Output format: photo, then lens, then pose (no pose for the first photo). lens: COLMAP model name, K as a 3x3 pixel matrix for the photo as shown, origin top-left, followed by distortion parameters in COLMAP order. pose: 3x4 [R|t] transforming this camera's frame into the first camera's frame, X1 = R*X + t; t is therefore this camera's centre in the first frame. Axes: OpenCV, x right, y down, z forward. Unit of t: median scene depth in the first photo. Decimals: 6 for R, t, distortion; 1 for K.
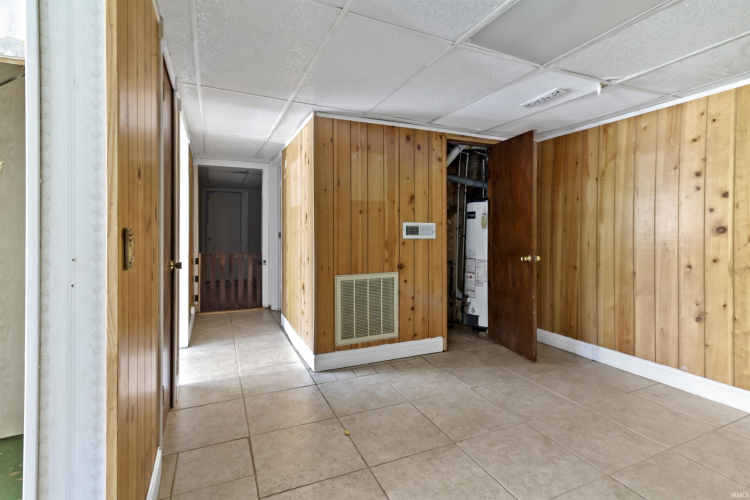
lens RADIAL K [[356.9, 0, 384.7], [0, 356.9, 229.2], [0, 0, 1]] dist [0.009217, -0.000518]
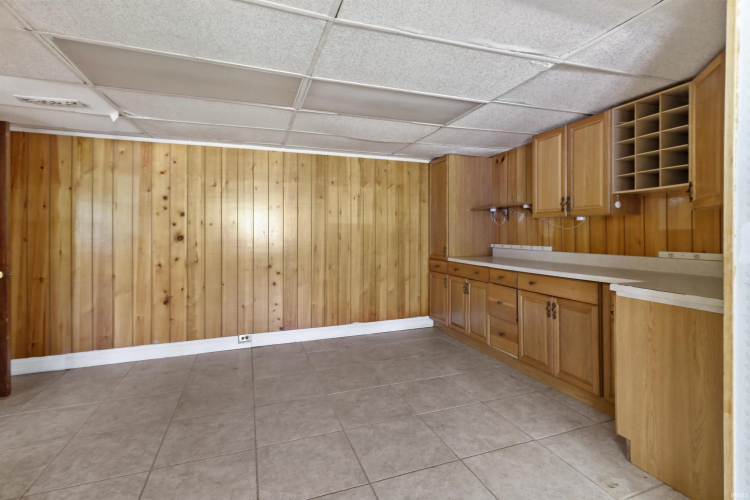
lens RADIAL K [[356.9, 0, 373.6], [0, 356.9, 233.2], [0, 0, 1]] dist [0.009217, -0.000518]
pose [[0.097087, -0.003264, 0.995271, -0.417315], [0.000652, 0.999995, 0.003216, -0.020807], [-0.995276, 0.000337, 0.097088, 0.066415]]
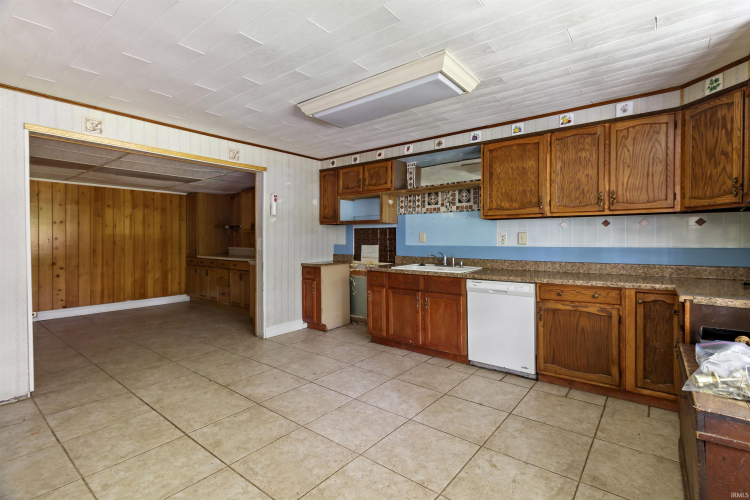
lens RADIAL K [[356.9, 0, 378.6], [0, 356.9, 243.2], [0, 0, 1]] dist [0.009217, -0.000518]
pose [[-0.440494, -0.010144, 0.897698, -1.793778], [-0.002966, 0.999947, 0.009844, -0.026455], [-0.897750, 0.001674, -0.440501, -0.158439]]
